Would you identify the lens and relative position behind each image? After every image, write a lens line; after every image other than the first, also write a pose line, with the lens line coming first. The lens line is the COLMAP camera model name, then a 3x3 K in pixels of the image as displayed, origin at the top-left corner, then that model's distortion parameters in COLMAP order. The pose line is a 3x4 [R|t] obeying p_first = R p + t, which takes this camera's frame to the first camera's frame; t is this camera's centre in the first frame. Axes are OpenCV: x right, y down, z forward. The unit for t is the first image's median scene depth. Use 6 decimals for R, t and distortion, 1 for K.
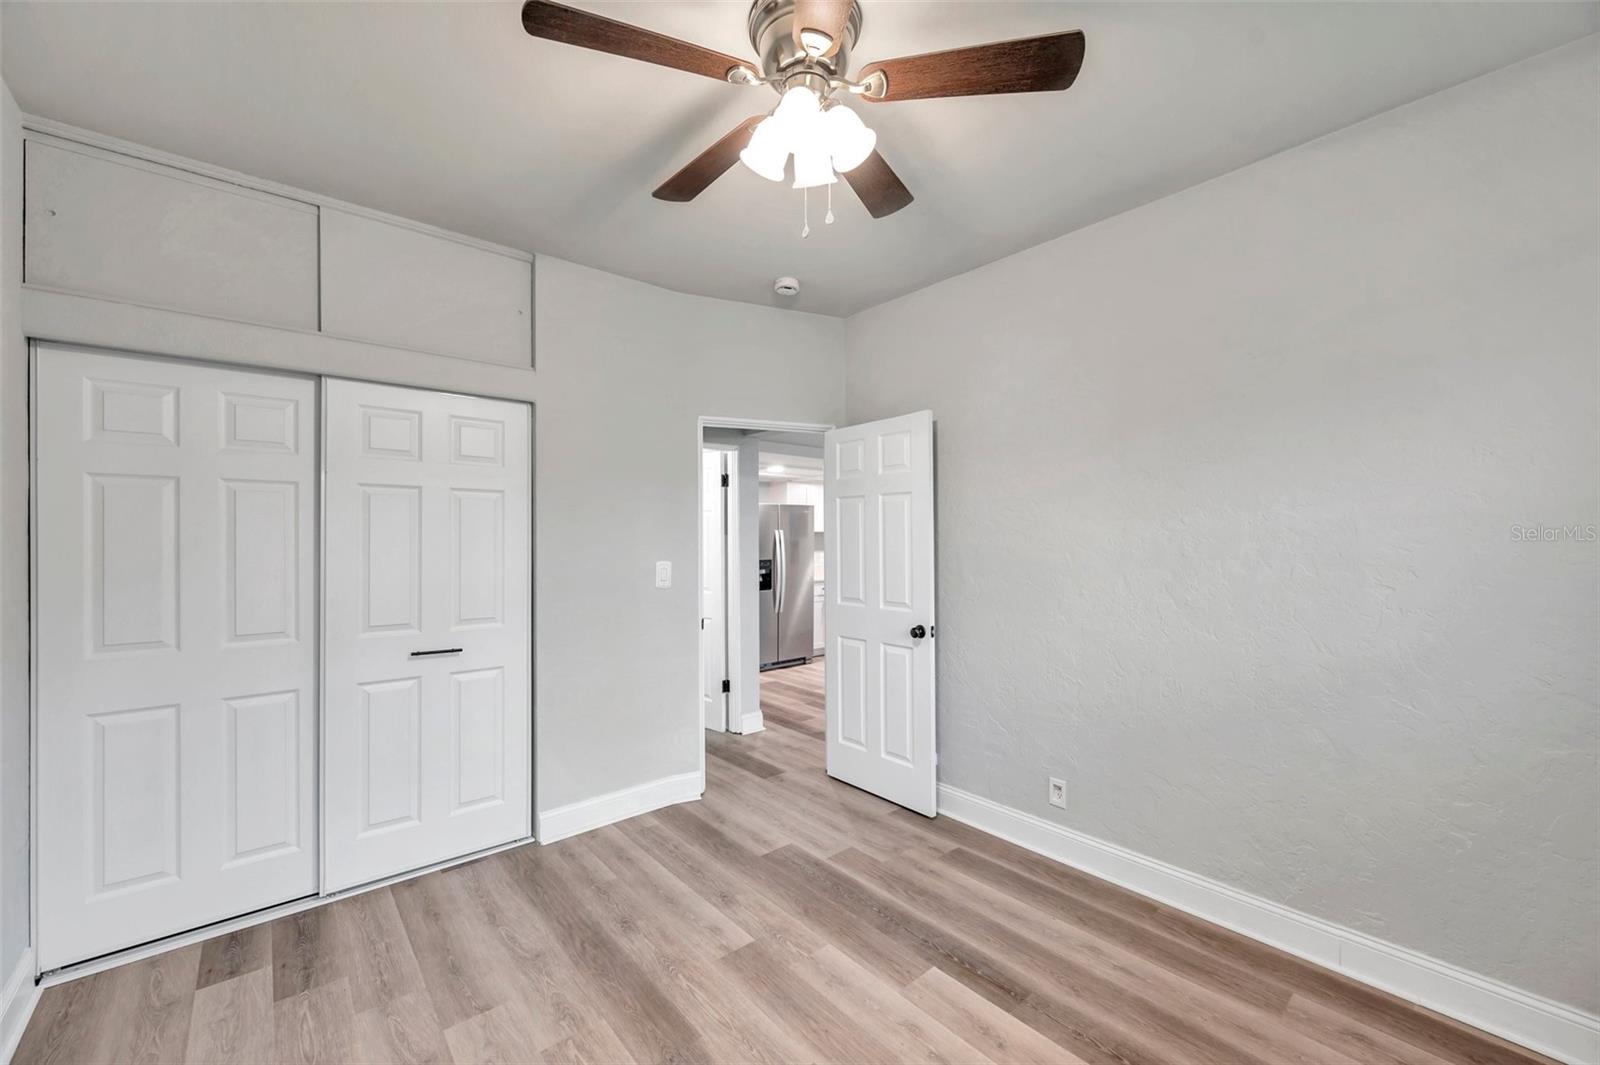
lens RADIAL K [[628.9, 0, 803.2], [0, 628.9, 535.6], [0, 0, 1]] dist [0.002187, -0.001423]
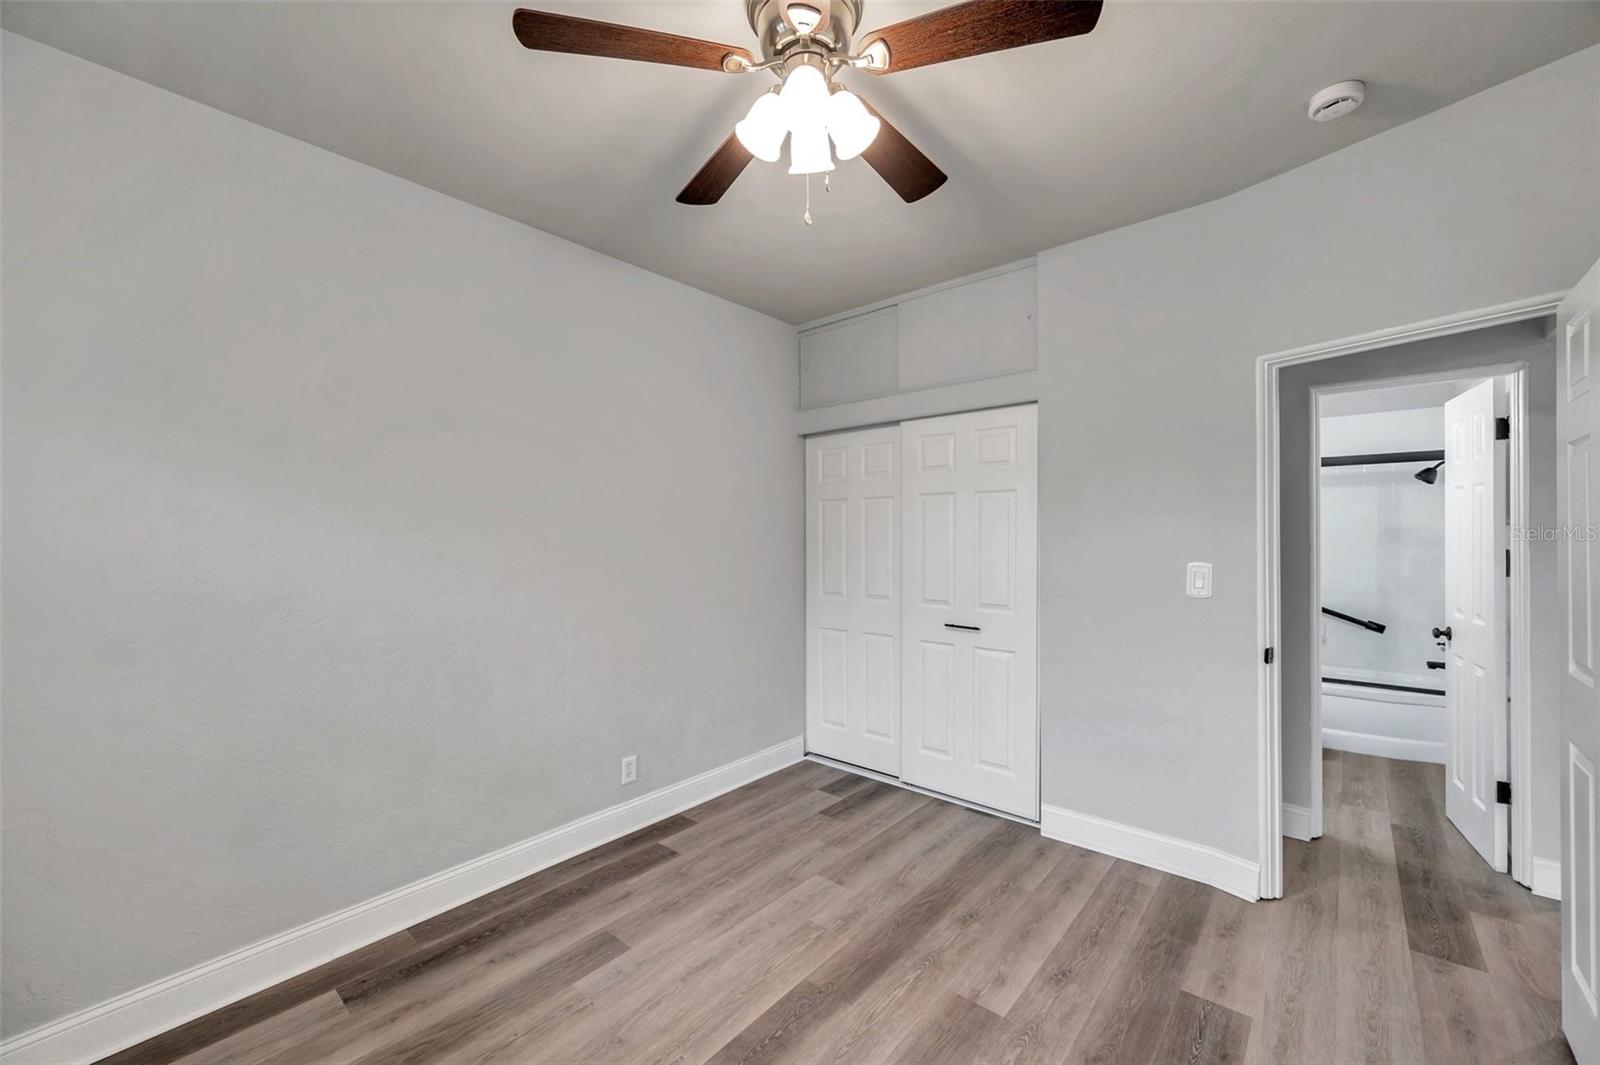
lens RADIAL K [[628.9, 0, 799.6], [0, 628.9, 535.5], [0, 0, 1]] dist [0.002187, -0.001423]
pose [[0.162431, 0.001663, -0.986718, 0.595077], [0.008960, 0.999955, 0.003161, 0.001406], [0.986679, -0.009355, 0.162409, 0.514764]]
